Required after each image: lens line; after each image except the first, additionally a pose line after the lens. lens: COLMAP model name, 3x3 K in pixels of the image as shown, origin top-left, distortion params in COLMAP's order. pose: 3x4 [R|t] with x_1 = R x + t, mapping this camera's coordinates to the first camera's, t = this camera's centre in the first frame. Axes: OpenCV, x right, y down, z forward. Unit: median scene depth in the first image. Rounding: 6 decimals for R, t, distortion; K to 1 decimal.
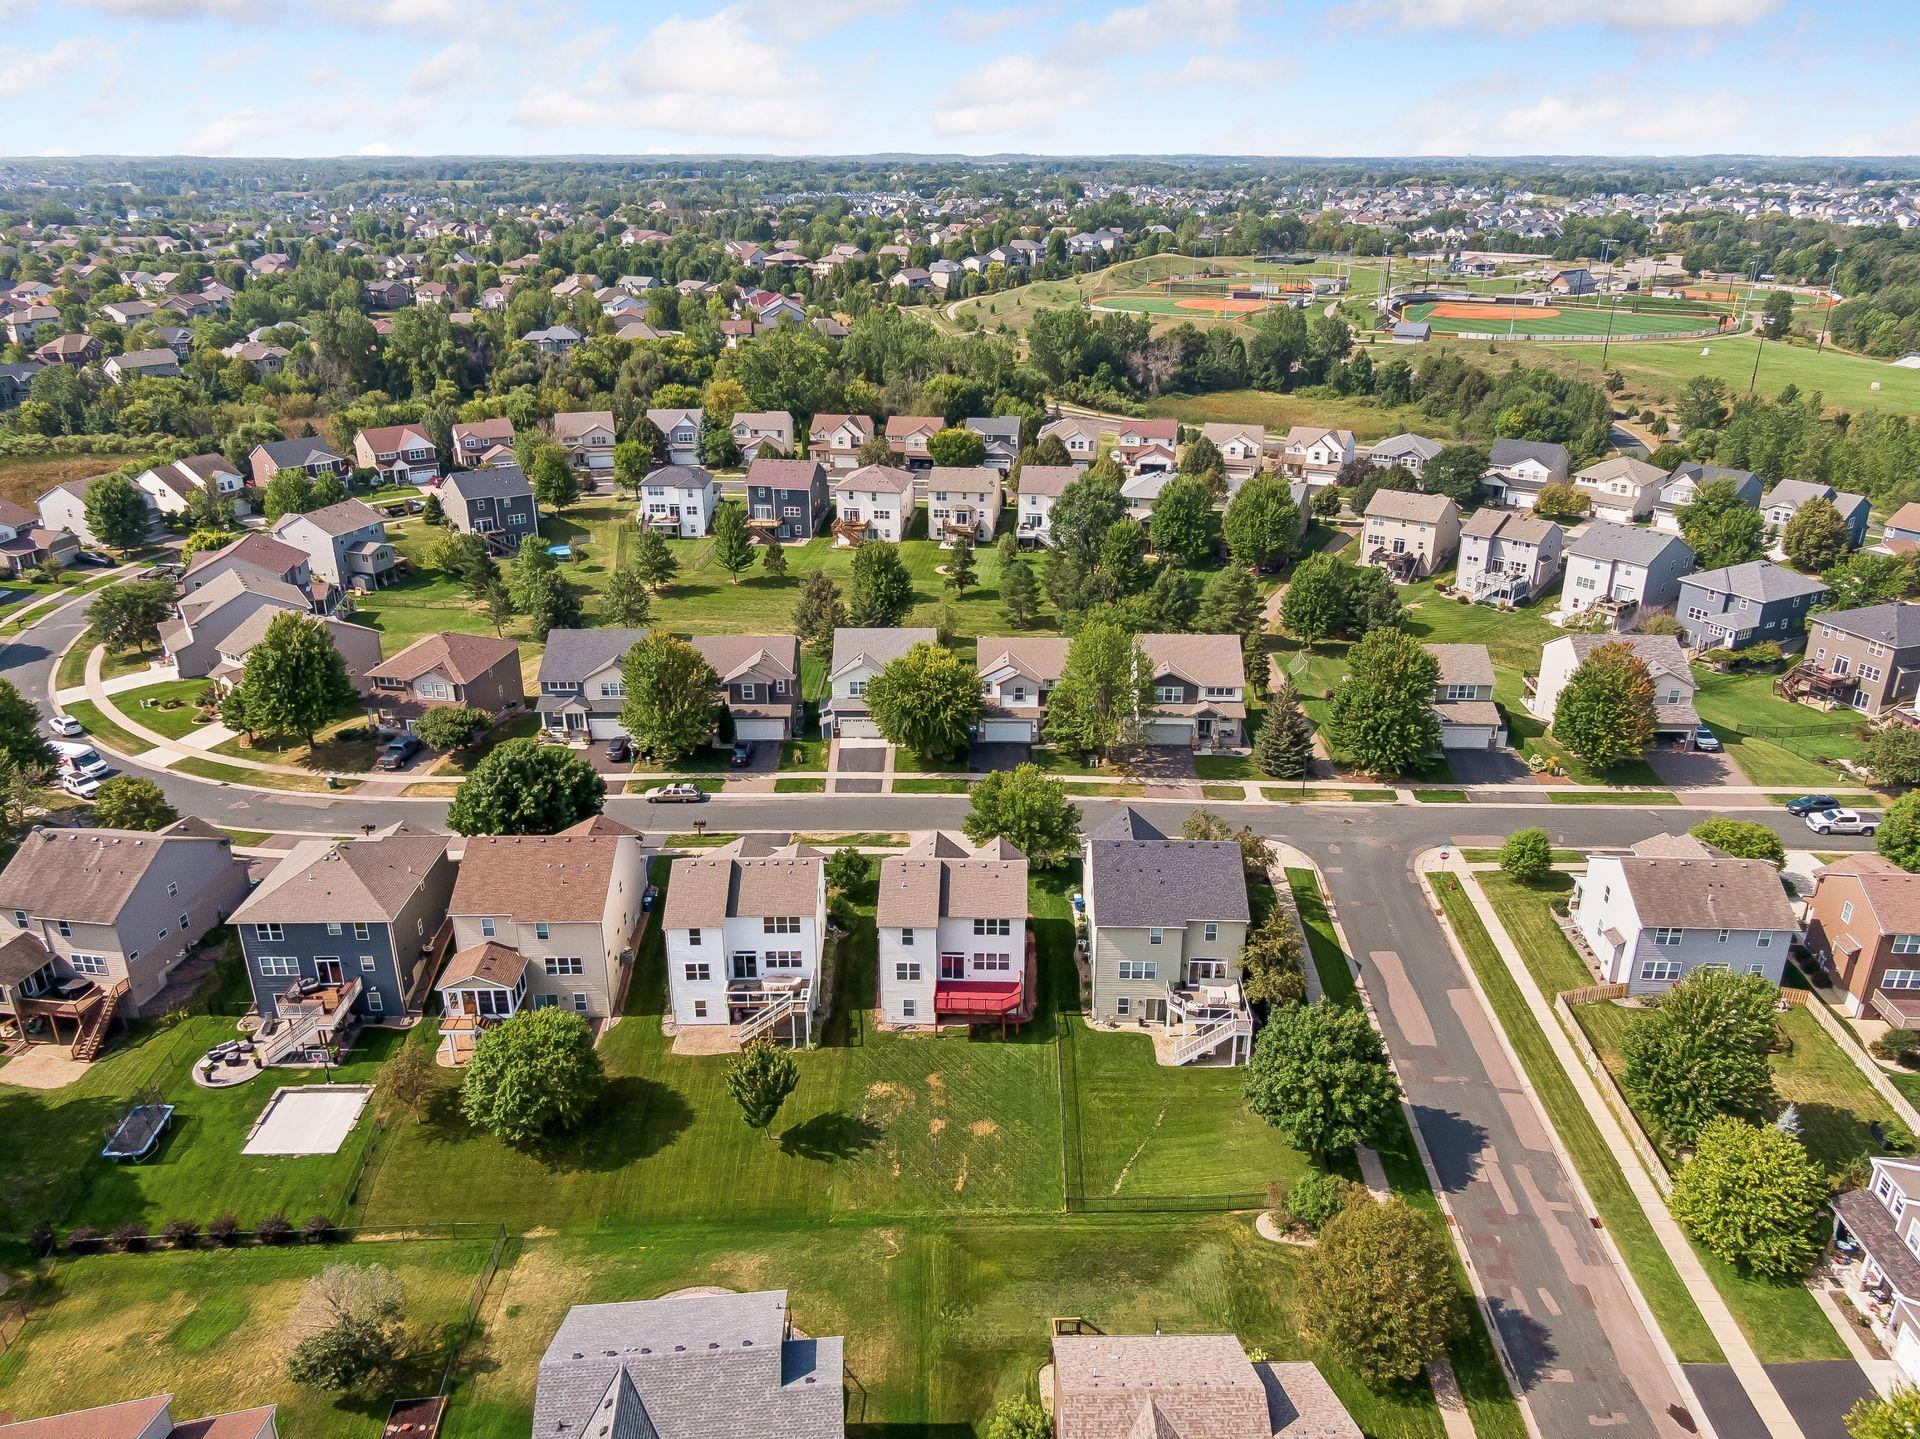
lens RADIAL K [[1370.3, 0, 960.0], [0, 1370.3, 719.5], [0, 0, 1]] dist [0.073699, -0.130654]
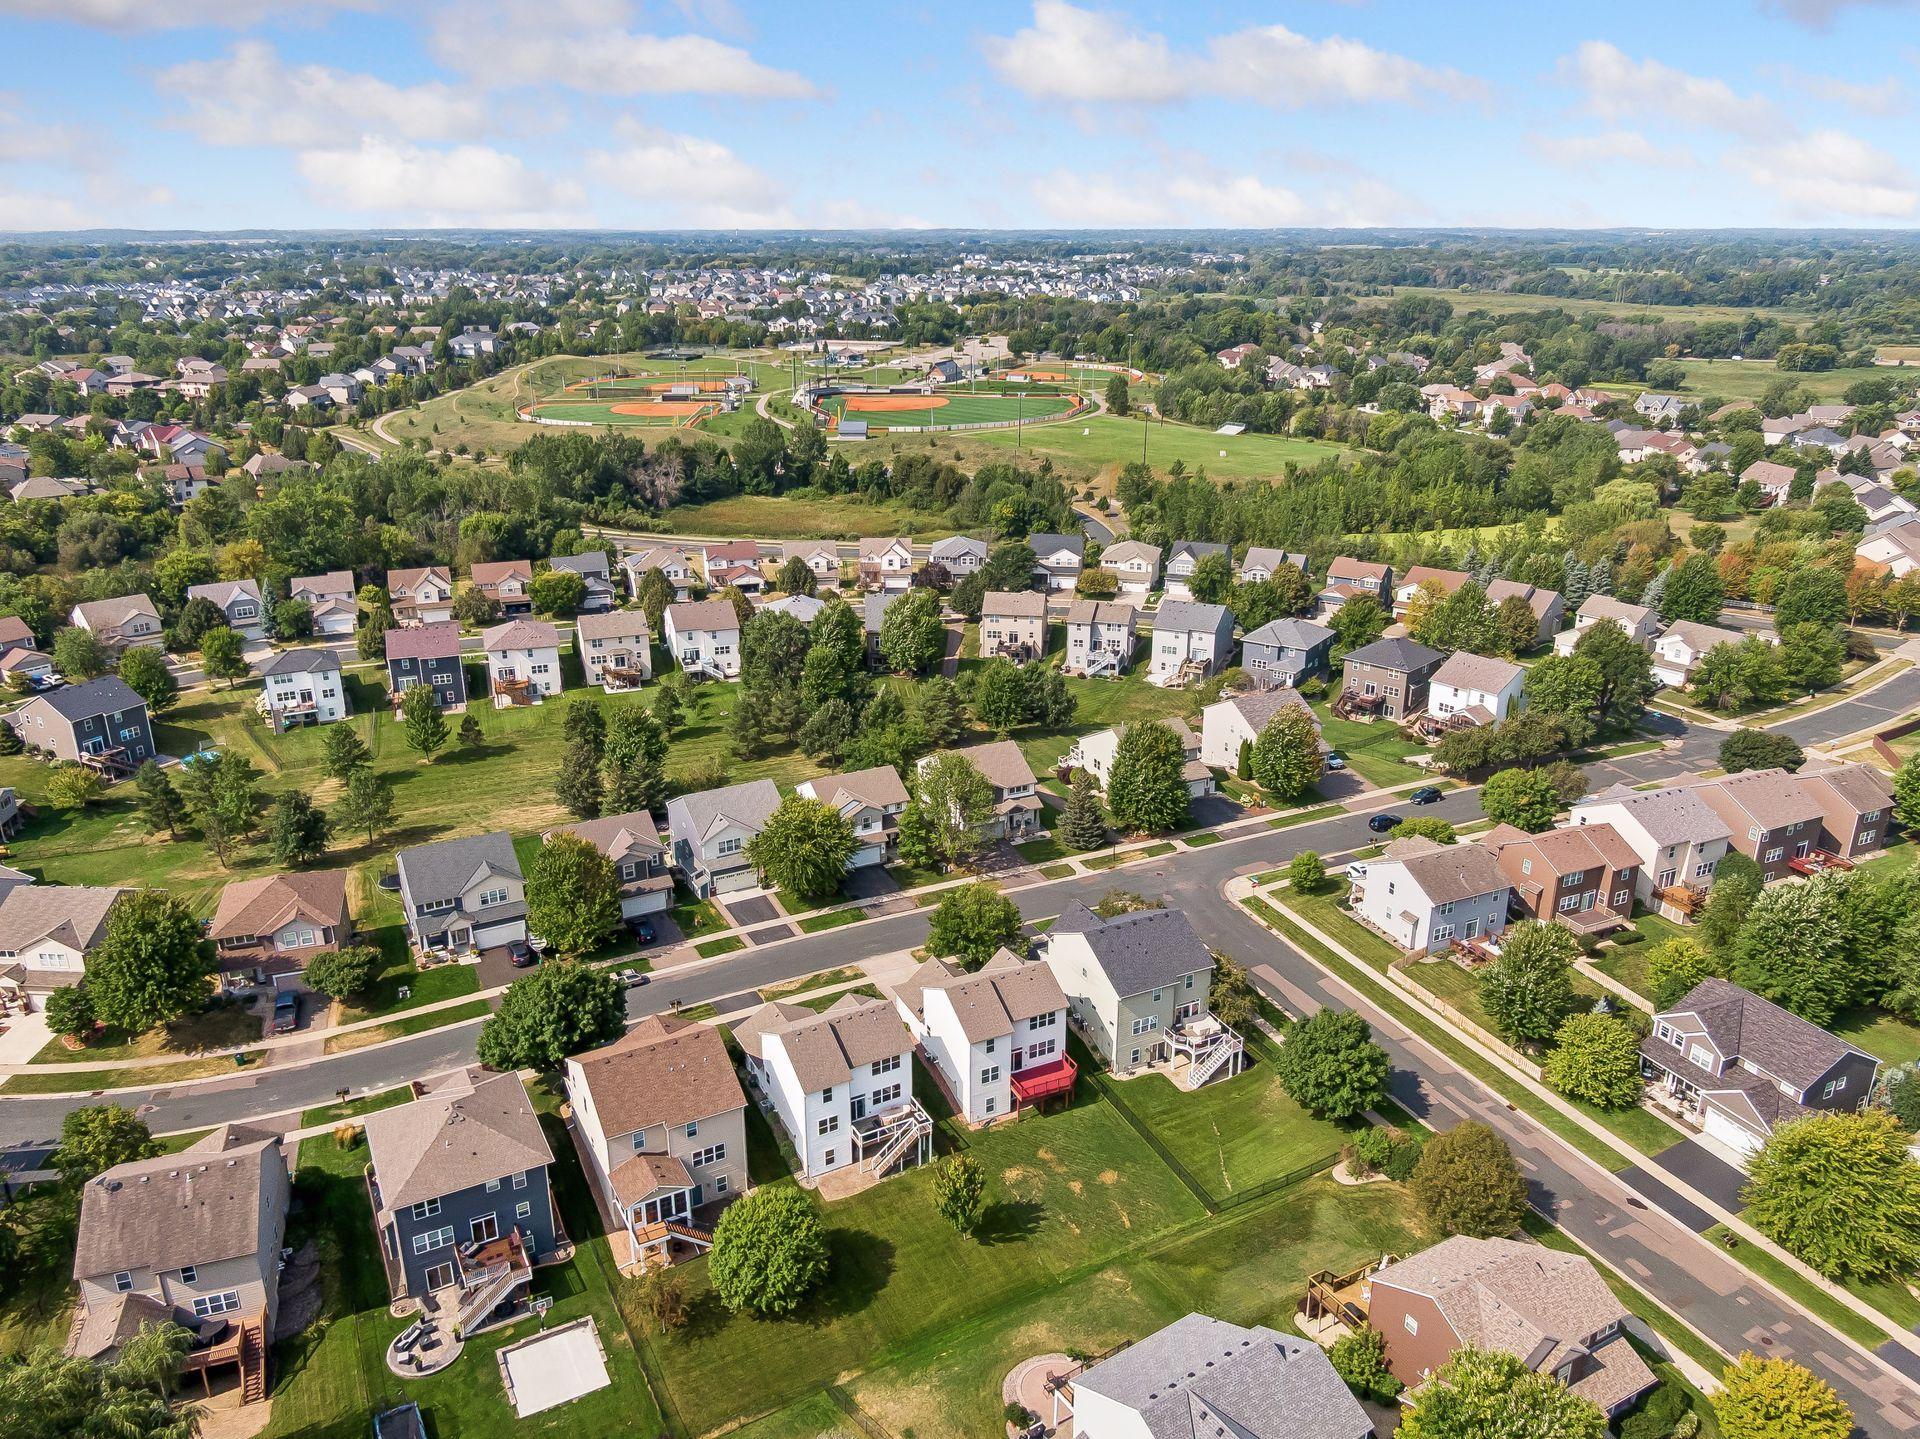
lens RADIAL K [[1370.3, 0, 960.0], [0, 1370.3, 719.5], [0, 0, 1]] dist [0.073699, -0.130654]
pose [[0.885035, -0.158932, 0.437555, -0.335605], [0.178888, 0.983859, -0.004468, -0.076102], [-0.429782, 0.082228, 0.899181, -0.062372]]
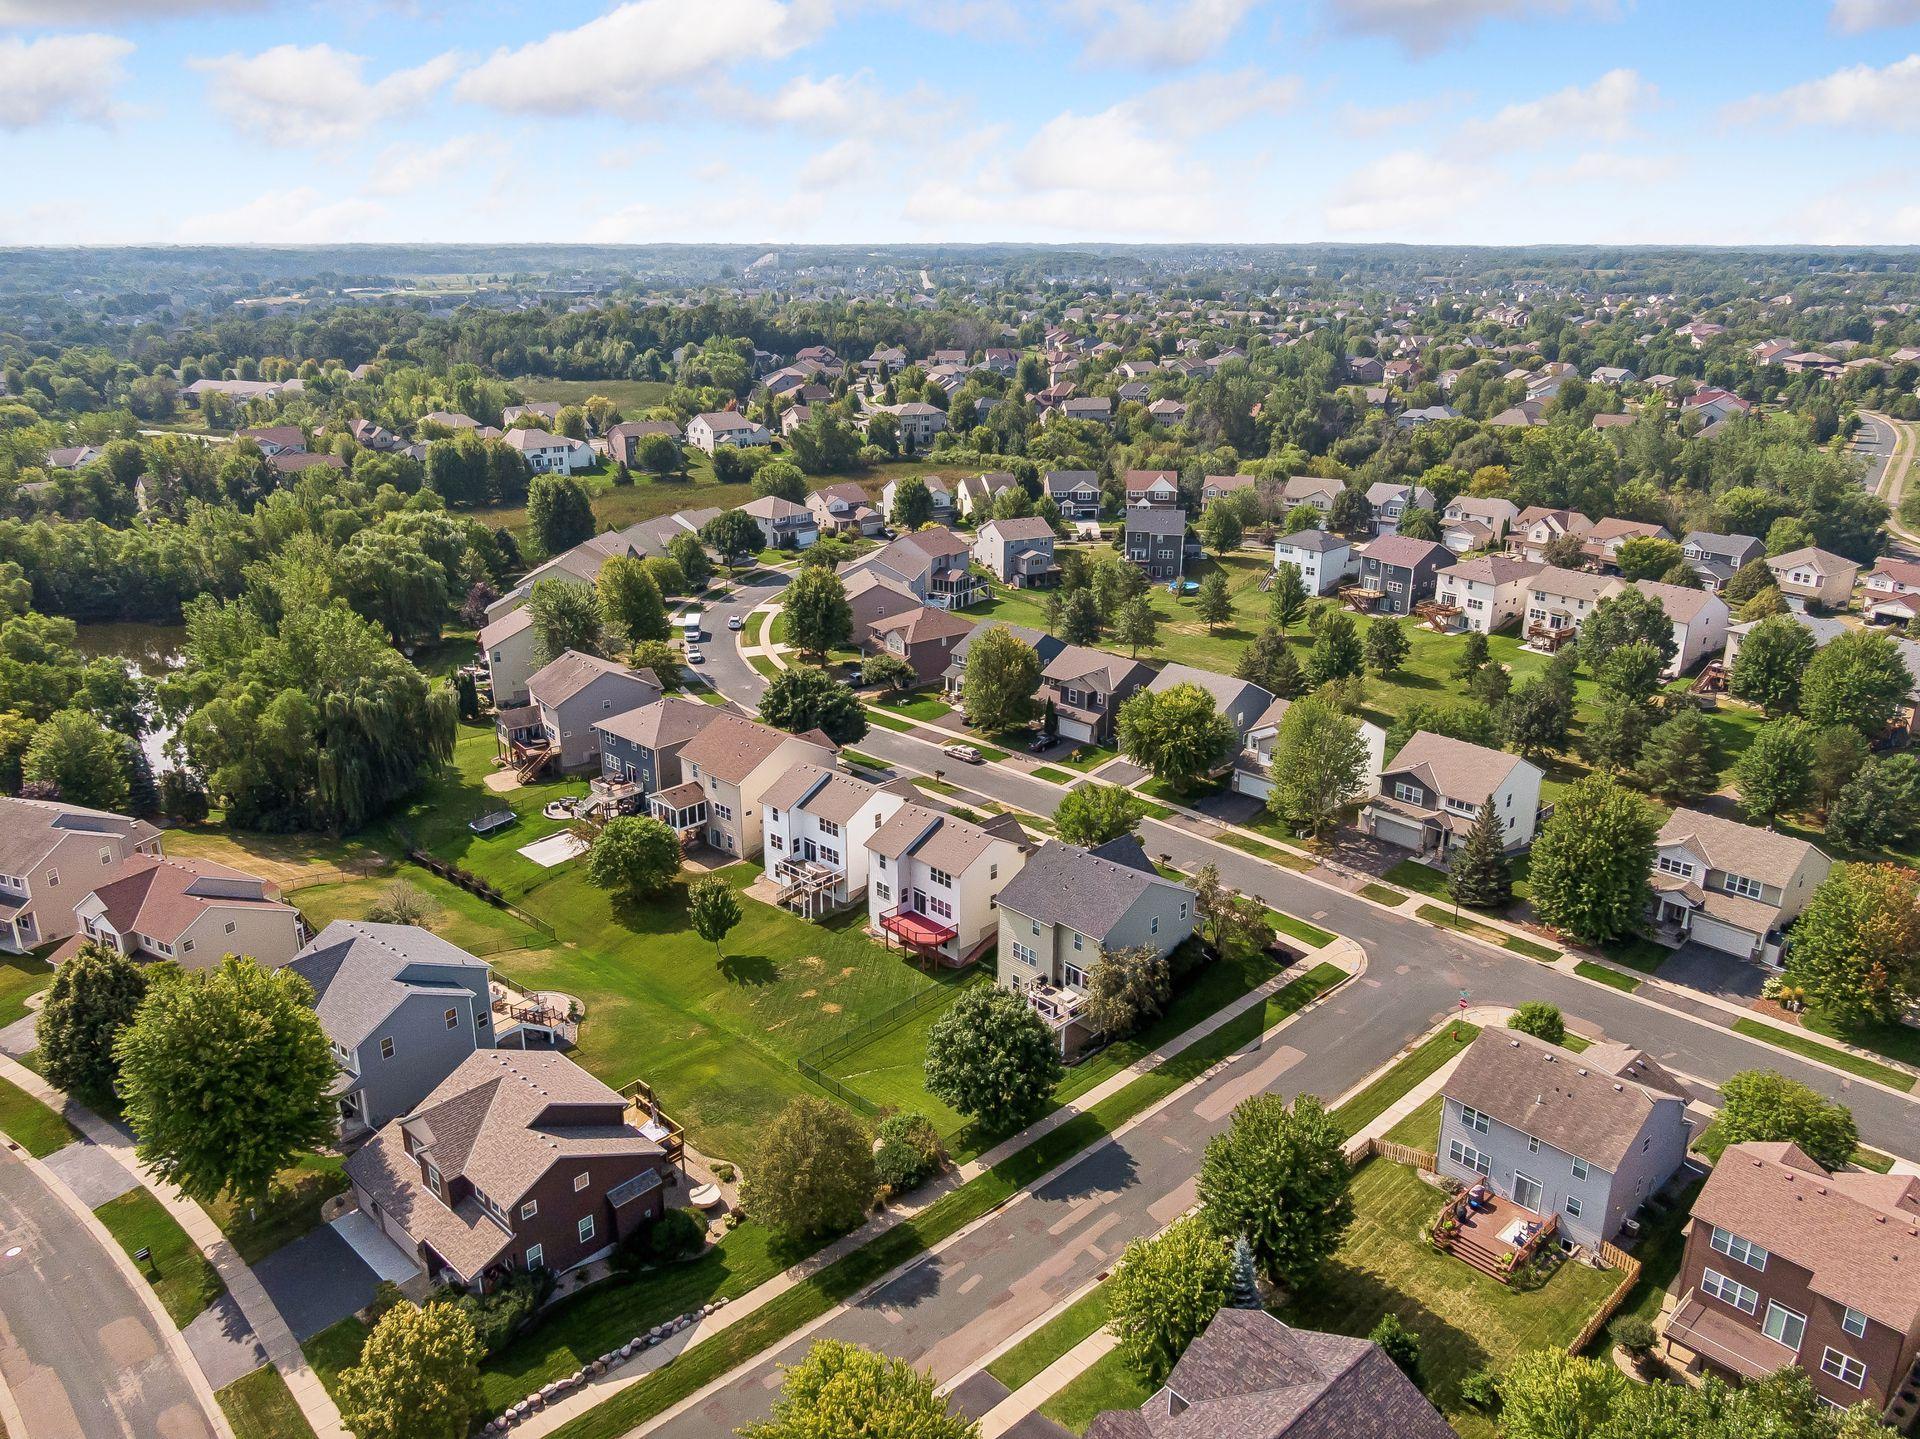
lens RADIAL K [[1370.3, 0, 960.0], [0, 1370.3, 719.5], [0, 0, 1]] dist [0.073699, -0.130654]
pose [[0.719114, 0.230562, -0.655527, 0.491693], [-0.266683, 0.962684, 0.046043, -0.025946], [0.641681, 0.141707, 0.753767, 0.053307]]
